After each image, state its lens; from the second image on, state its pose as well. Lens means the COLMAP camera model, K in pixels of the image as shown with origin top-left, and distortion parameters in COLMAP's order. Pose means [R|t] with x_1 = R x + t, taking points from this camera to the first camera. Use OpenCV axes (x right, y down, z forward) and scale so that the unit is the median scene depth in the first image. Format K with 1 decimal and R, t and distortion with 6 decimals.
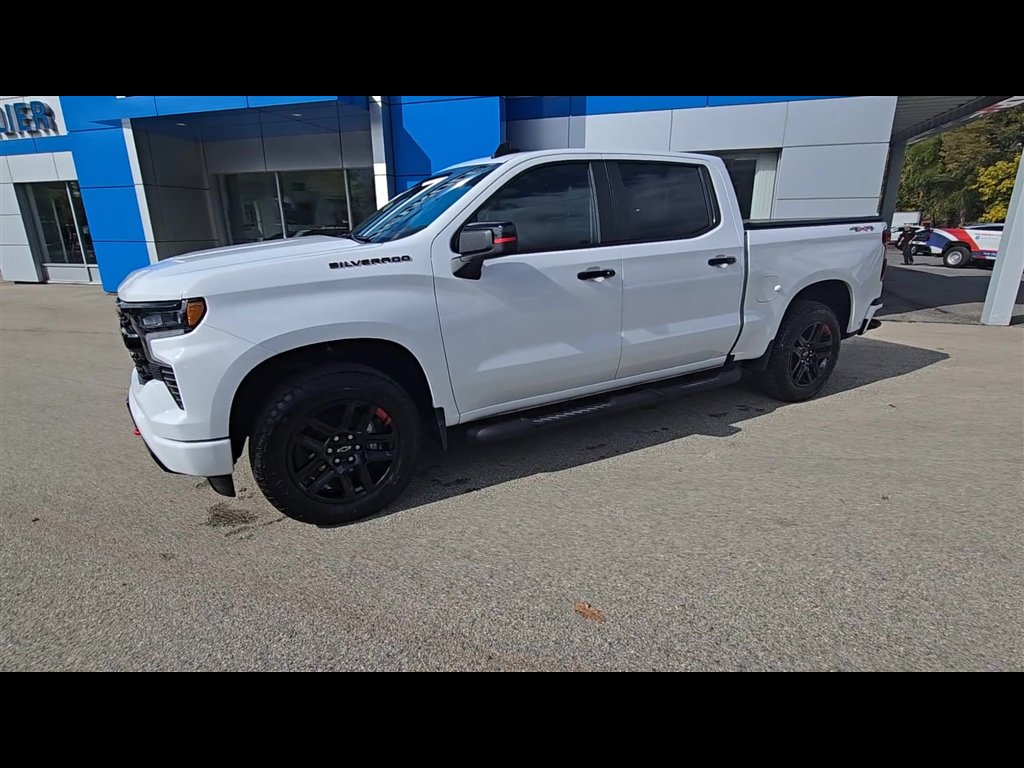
lens RADIAL K [[532.9, 0, 515.5], [0, 532.9, 389.4], [0, 0, 1]] dist [0.005439, 0.001232]
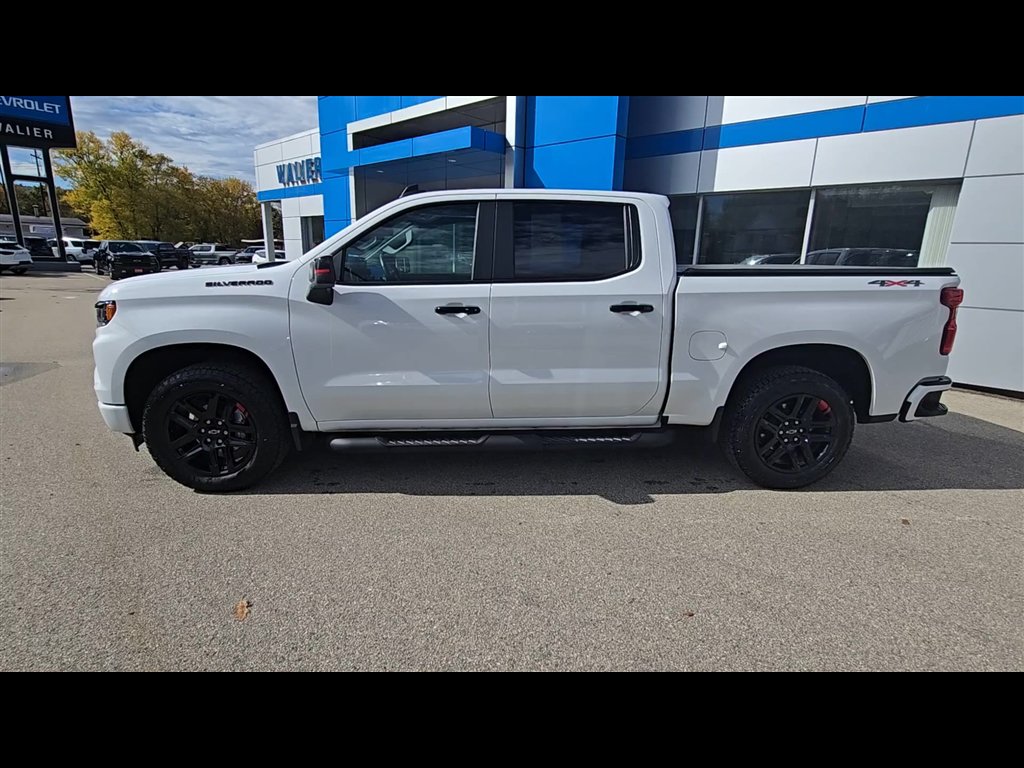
lens RADIAL K [[528.8, 0, 515.2], [0, 528.8, 387.7], [0, 0, 1]] dist [0.005028, -0.000302]
pose [[0.899389, 0.140456, -0.413970, 0.606793], [-0.163760, 0.986273, -0.021151, -0.058359], [0.405317, 0.086815, 0.910045, 0.122774]]
